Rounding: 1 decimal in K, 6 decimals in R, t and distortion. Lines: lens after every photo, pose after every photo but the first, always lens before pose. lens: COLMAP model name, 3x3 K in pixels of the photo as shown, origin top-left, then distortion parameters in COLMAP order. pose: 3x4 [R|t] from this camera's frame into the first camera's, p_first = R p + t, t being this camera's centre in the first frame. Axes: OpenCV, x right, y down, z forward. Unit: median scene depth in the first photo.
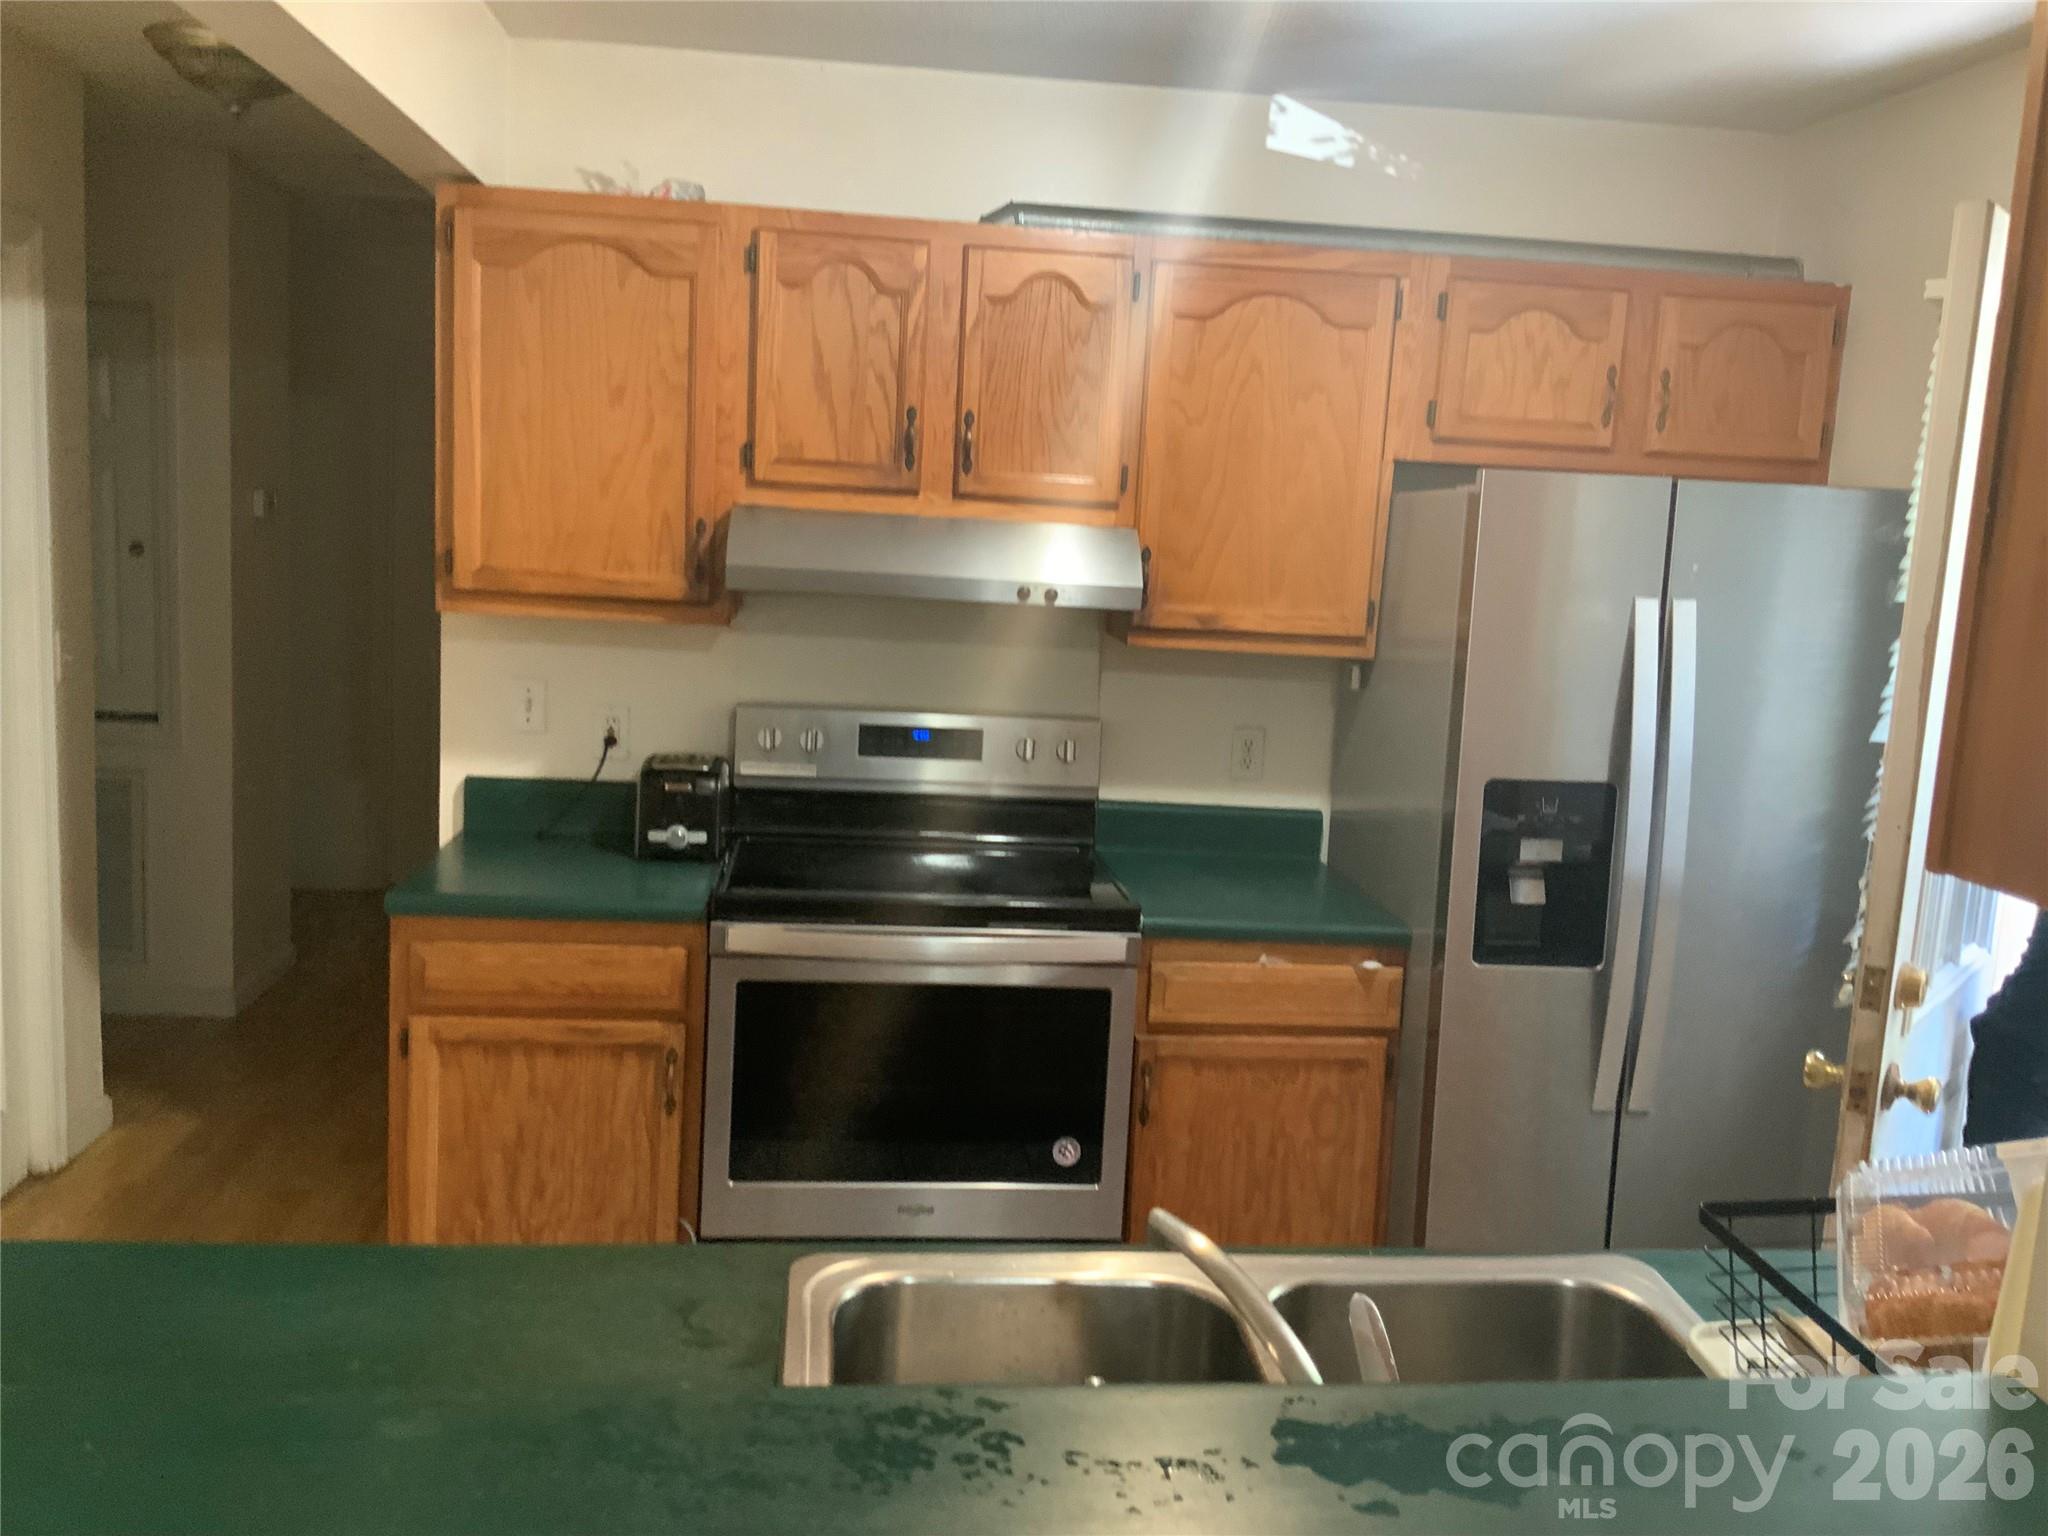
lens RADIAL K [[1727.2, 0, 1027.7], [0, 1727.2, 757.7], [0, 0, 1]] dist [0.039267, -0.078582]
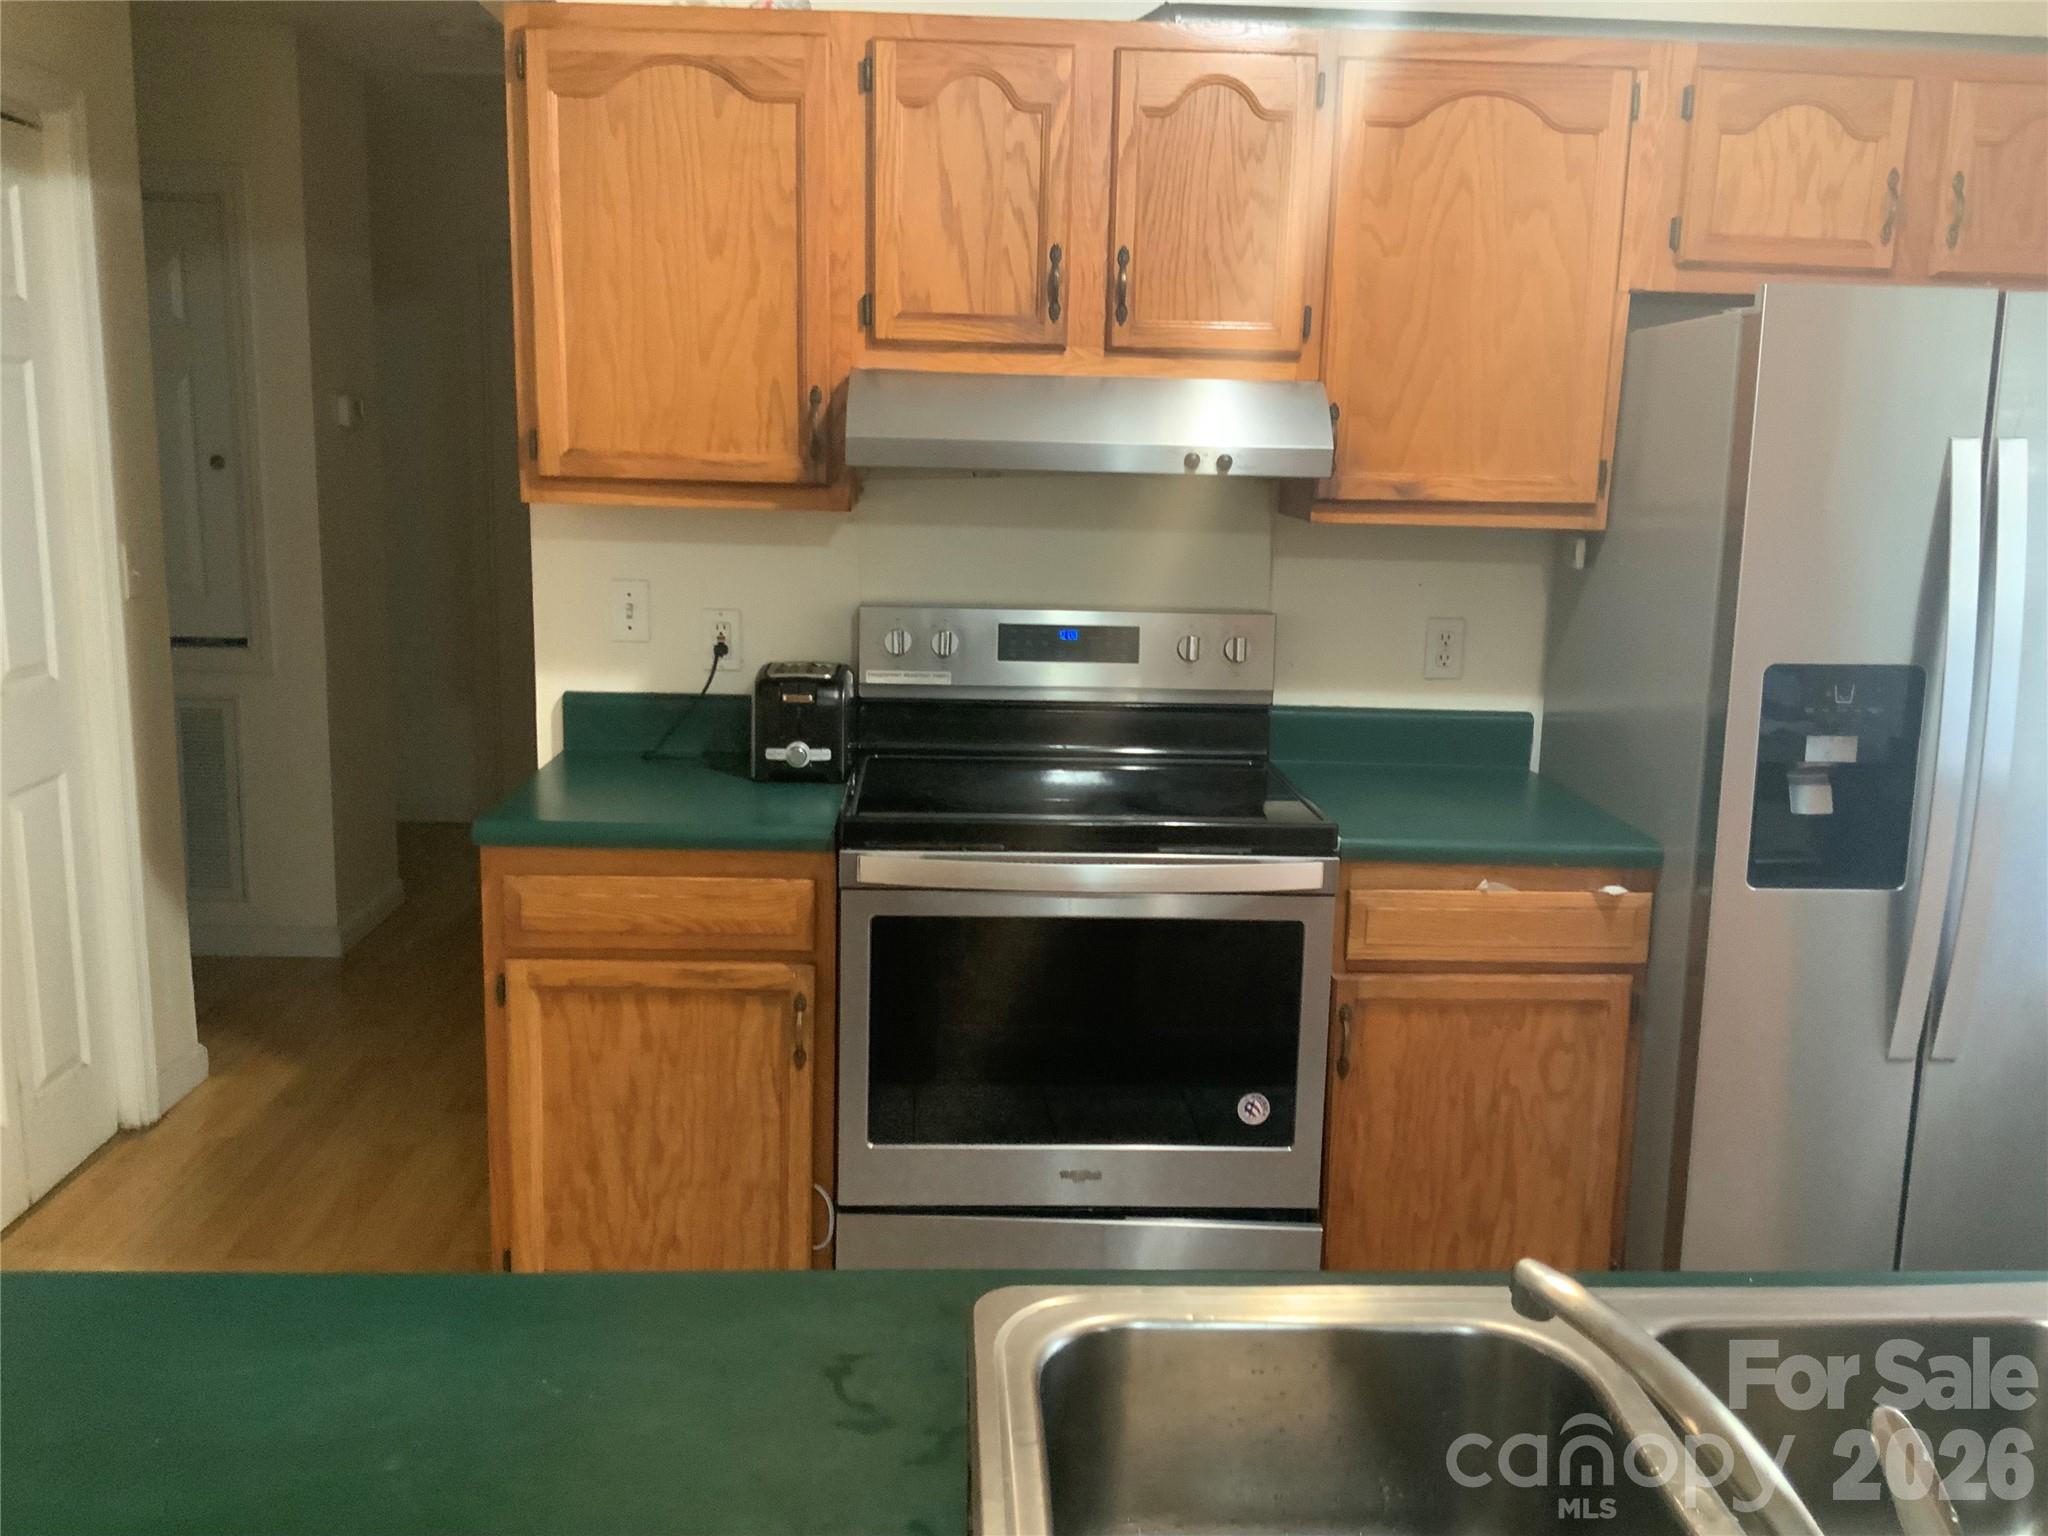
lens RADIAL K [[1727.2, 0, 1017.5], [0, 1727.2, 774.2], [0, 0, 1]] dist [0.039267, -0.078582]
pose [[0.997482, -0.016734, -0.068918, -0.031169], [0.020264, 0.998501, 0.050839, 0.013670], [0.067964, -0.052108, 0.996326, 0.131810]]
